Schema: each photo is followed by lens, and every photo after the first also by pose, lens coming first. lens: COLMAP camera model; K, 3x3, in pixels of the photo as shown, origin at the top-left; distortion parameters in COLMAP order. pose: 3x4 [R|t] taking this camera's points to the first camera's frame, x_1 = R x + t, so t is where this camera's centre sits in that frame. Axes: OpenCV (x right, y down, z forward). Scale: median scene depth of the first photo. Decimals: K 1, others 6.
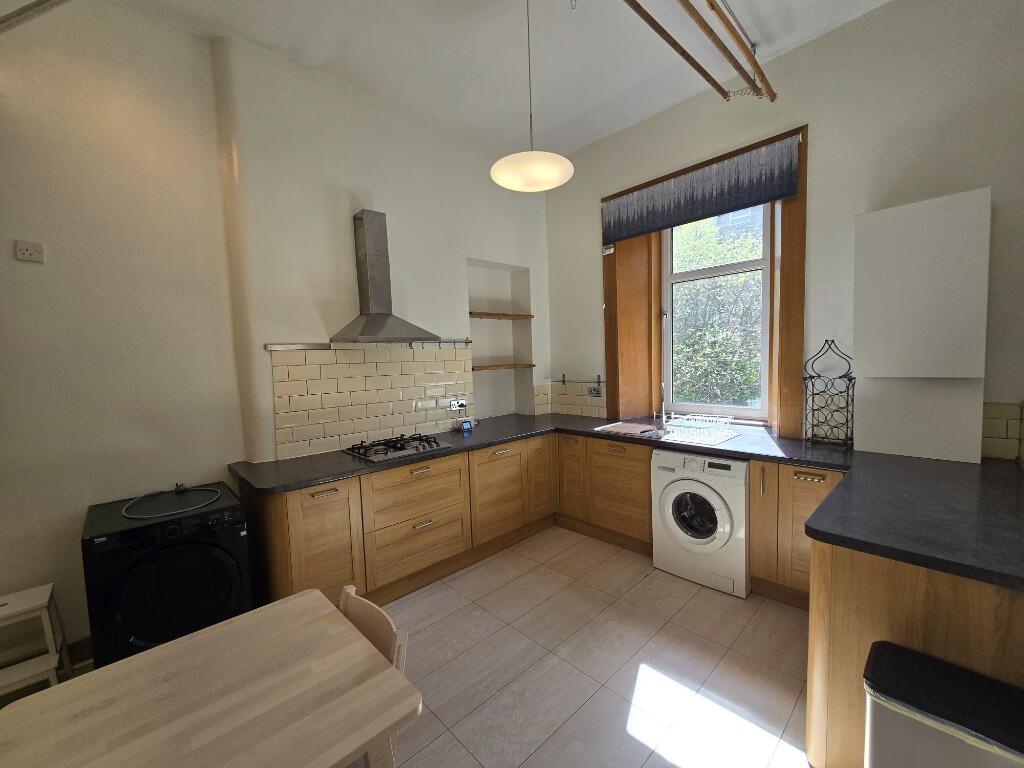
lens RADIAL K [[418.3, 0, 511.2], [0, 418.3, 383.9], [0, 0, 1]] dist [-0.000801, 0.000017]
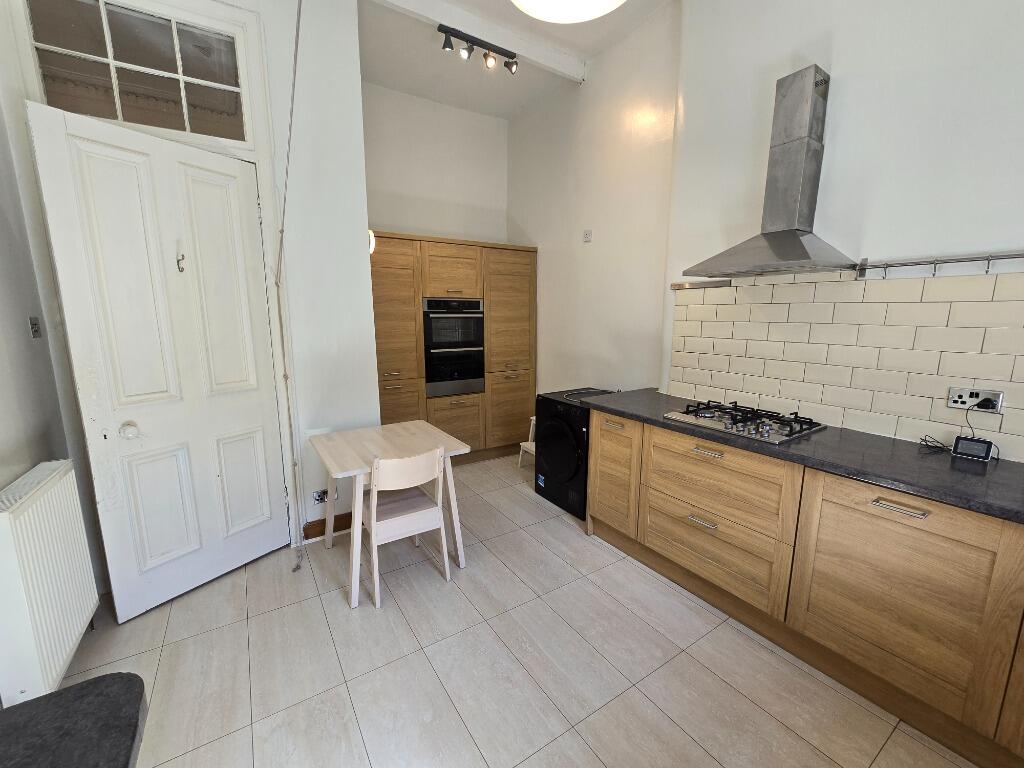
lens RADIAL K [[418.3, 0, 510.1], [0, 418.3, 386.5], [0, 0, 1]] dist [-0.000801, 0.000017]
pose [[-0.177572, 0.201363, -0.963287, 0.506254], [-0.059563, 0.974849, 0.214760, -0.040938], [0.982304, 0.095512, -0.161112, 0.724765]]
